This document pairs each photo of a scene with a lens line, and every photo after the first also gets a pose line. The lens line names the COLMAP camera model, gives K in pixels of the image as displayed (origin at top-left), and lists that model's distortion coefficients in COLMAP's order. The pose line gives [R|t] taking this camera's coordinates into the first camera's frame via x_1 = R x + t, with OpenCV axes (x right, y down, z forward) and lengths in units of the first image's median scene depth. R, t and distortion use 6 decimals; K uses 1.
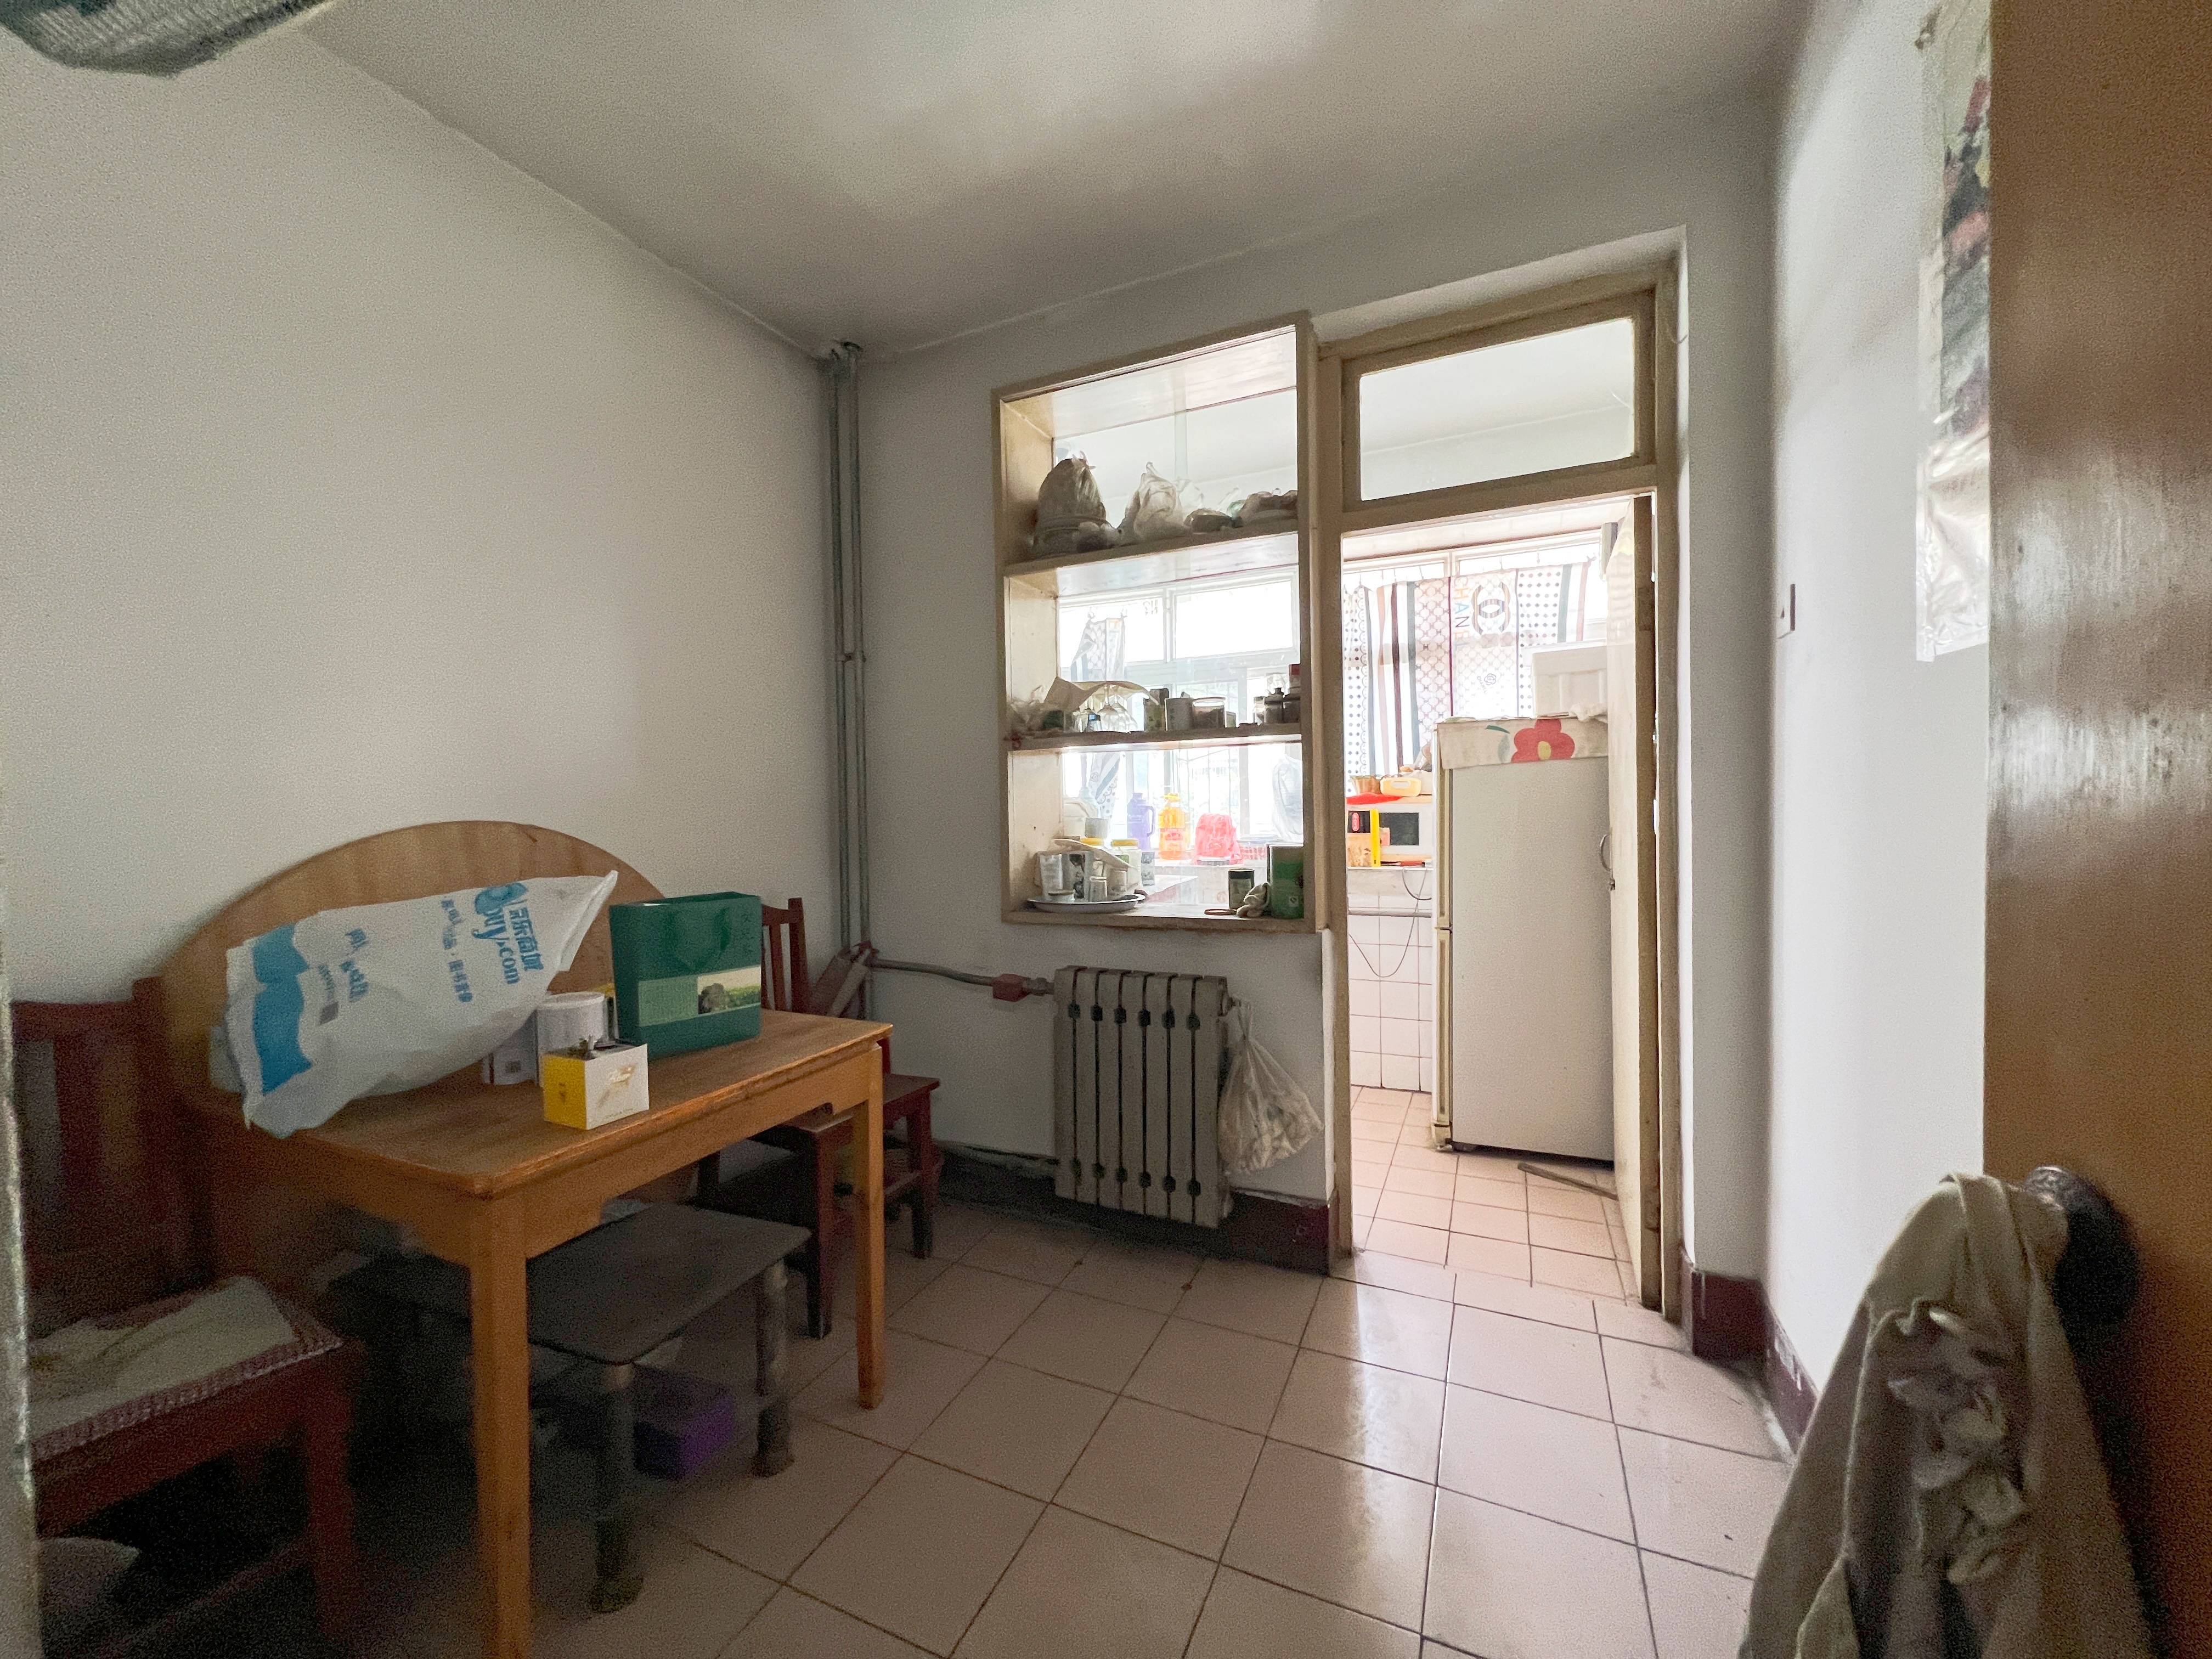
lens RADIAL K [[885.1, 0, 1106.0], [0, 885.1, 829.5], [0, 0, 1]] dist [0.000012, -0.000256]
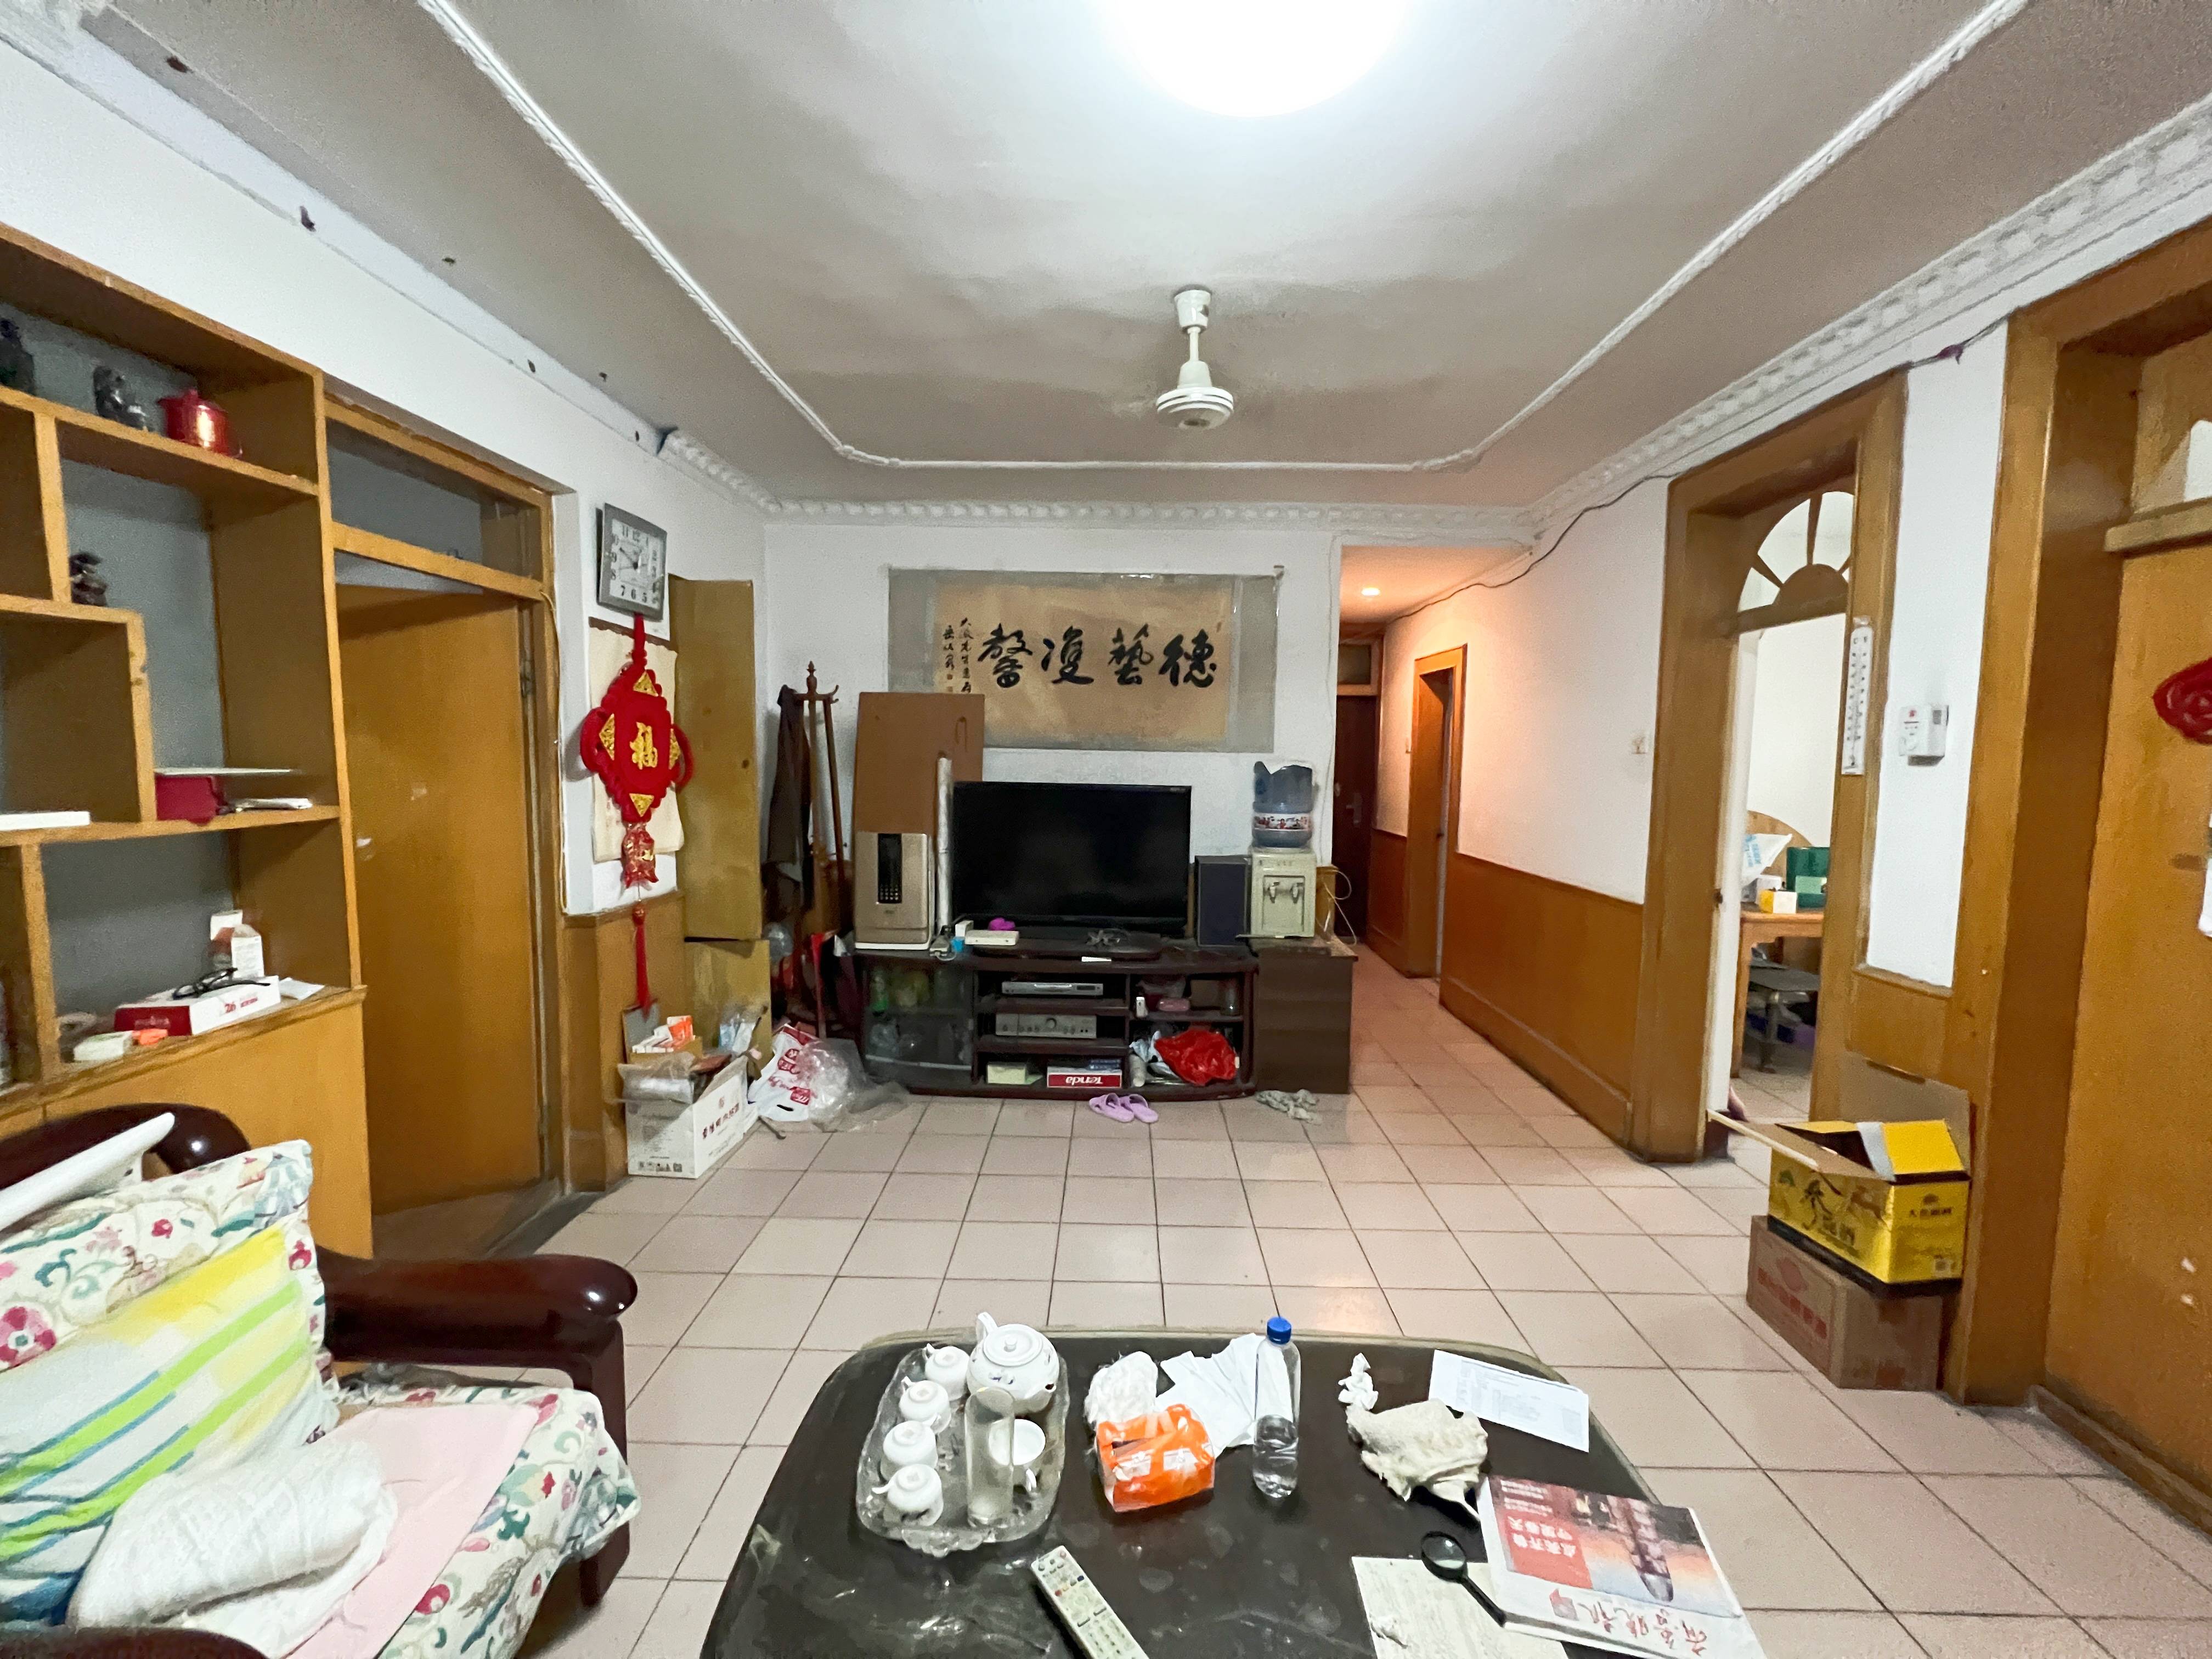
lens RADIAL K [[885.1, 0, 1106.0], [0, 885.1, 829.5], [0, 0, 1]] dist [0.000012, -0.000256]
pose [[0.388890, 0.096627, -0.916203, 0.778932], [-0.043221, 0.995303, 0.086624, -0.078313], [0.920270, 0.005912, 0.391240, -1.396982]]
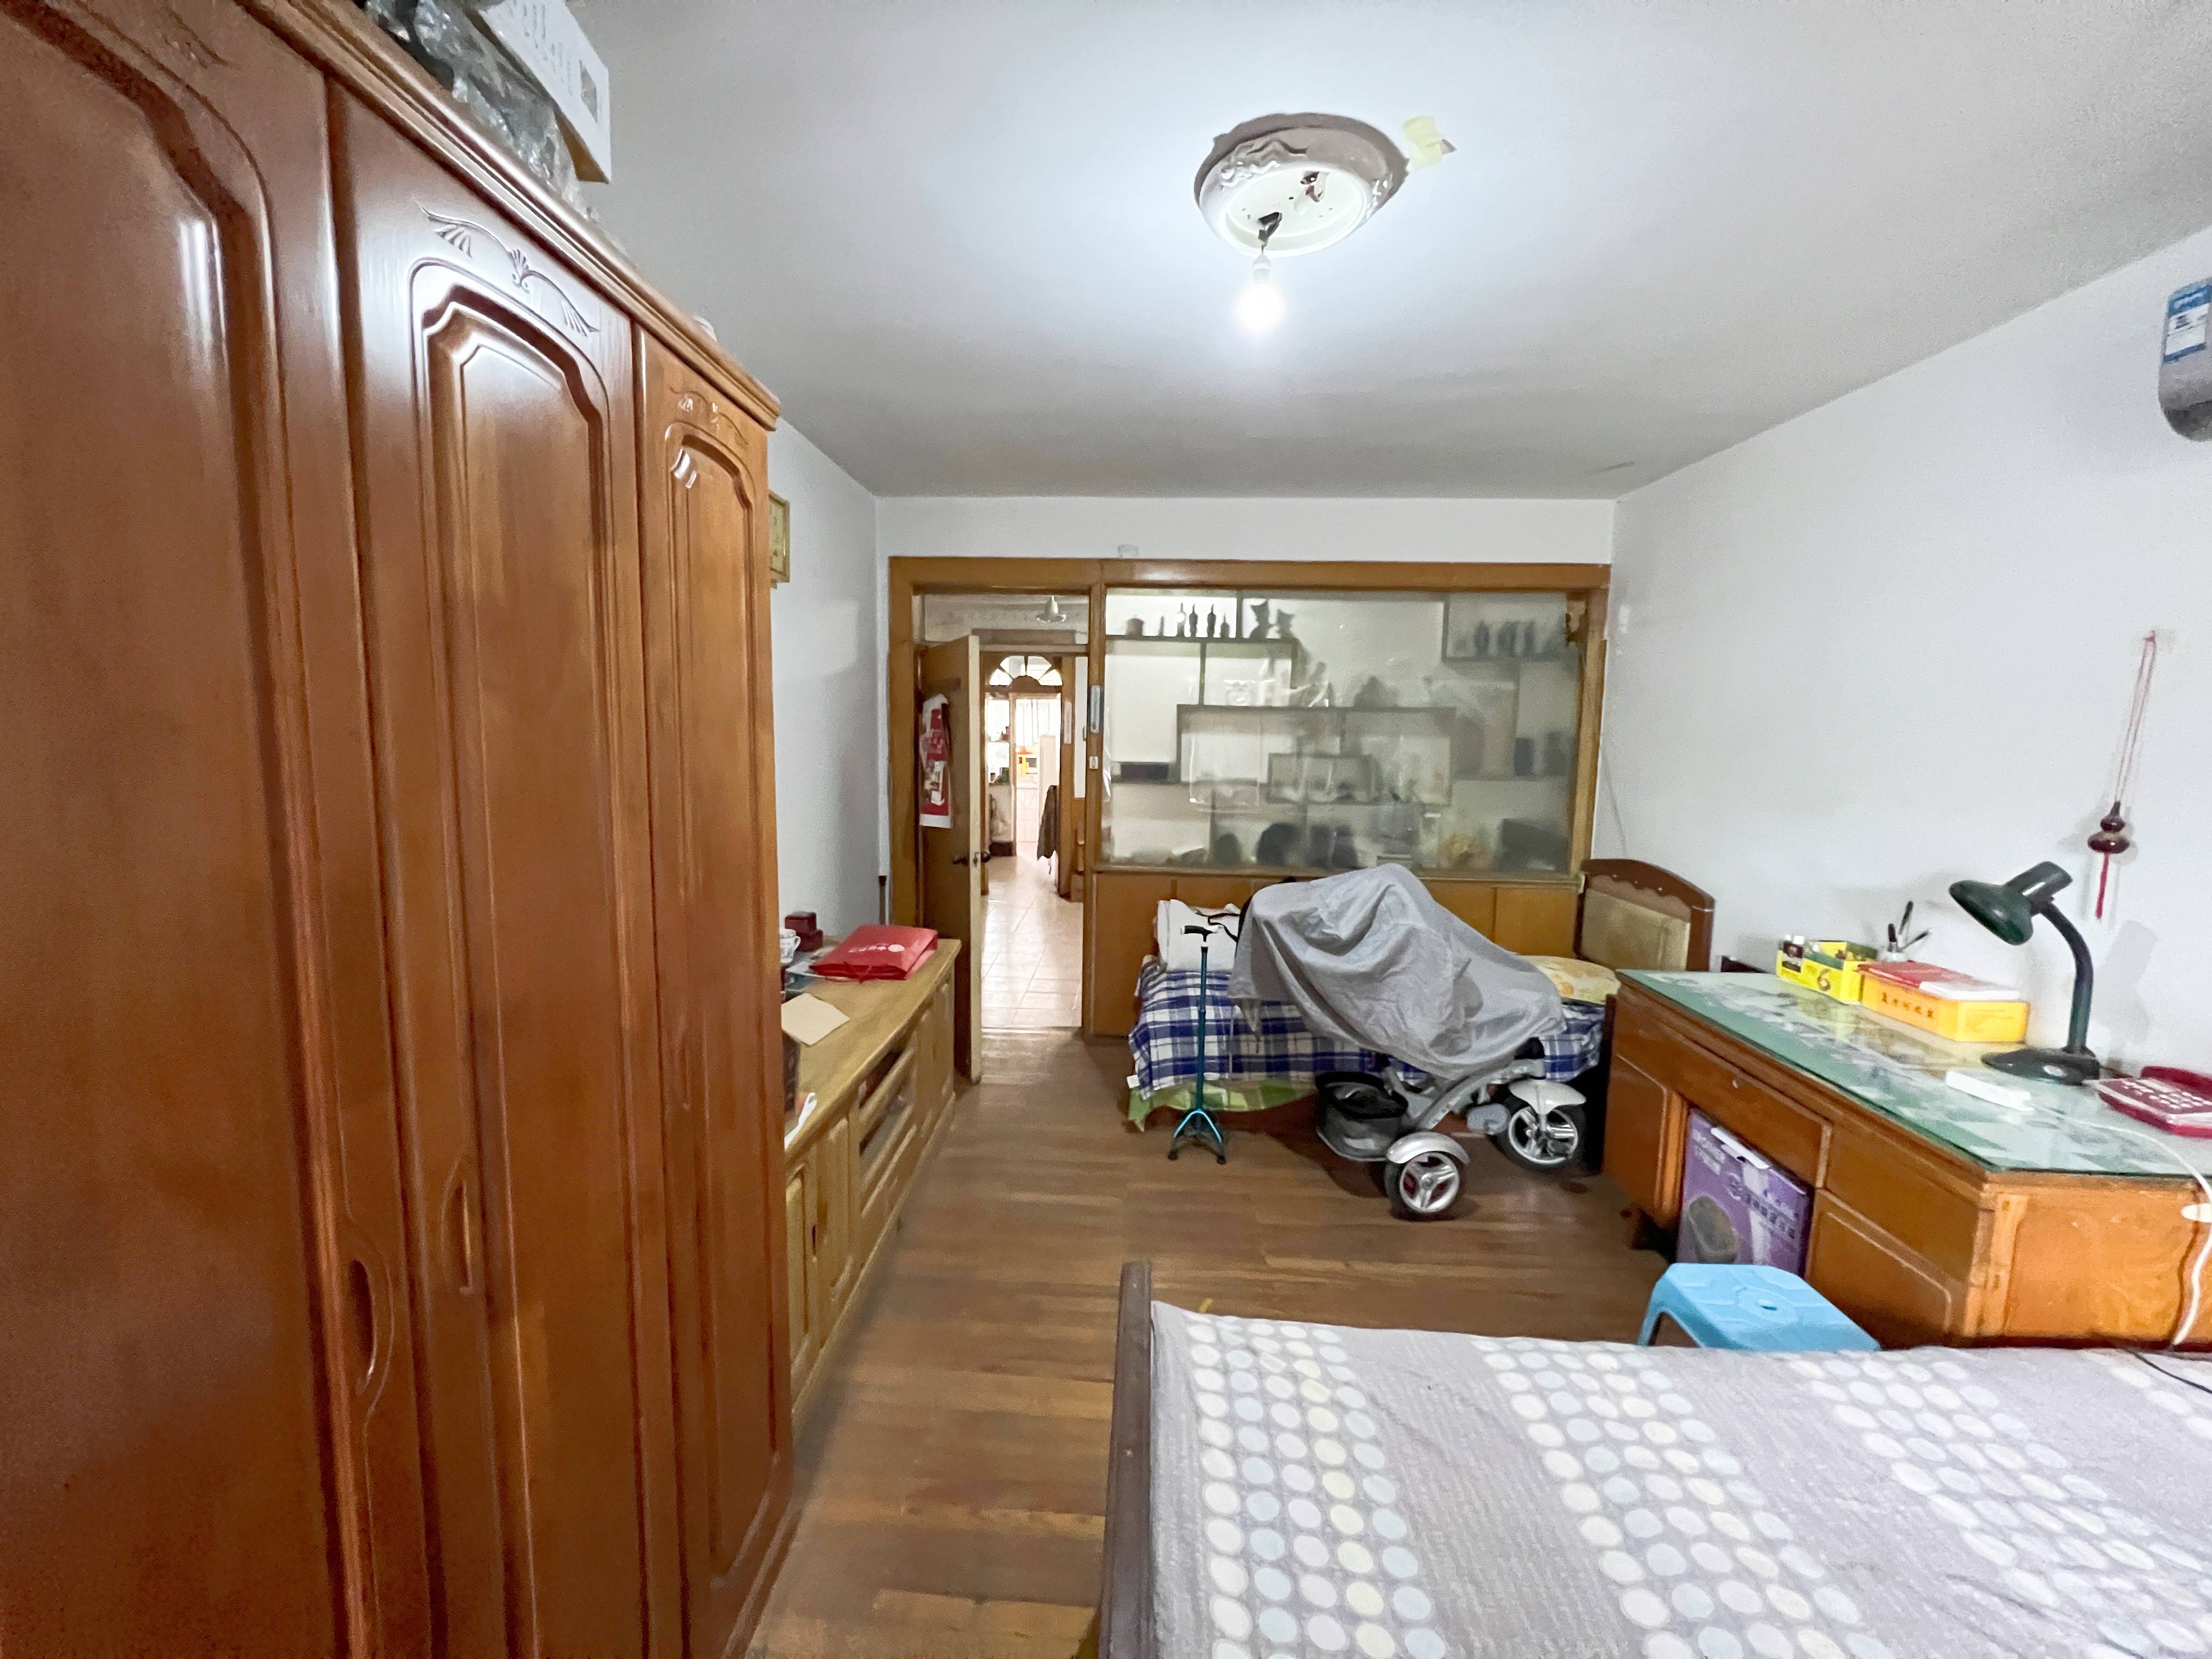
lens RADIAL K [[885.1, 0, 1106.0], [0, 885.1, 829.5], [0, 0, 1]] dist [0.000012, -0.000256]
pose [[0.929698, -0.016992, 0.367929, -1.021033], [-0.014925, 0.996377, 0.083730, -0.052650], [-0.368019, -0.083335, 0.926076, -3.544911]]
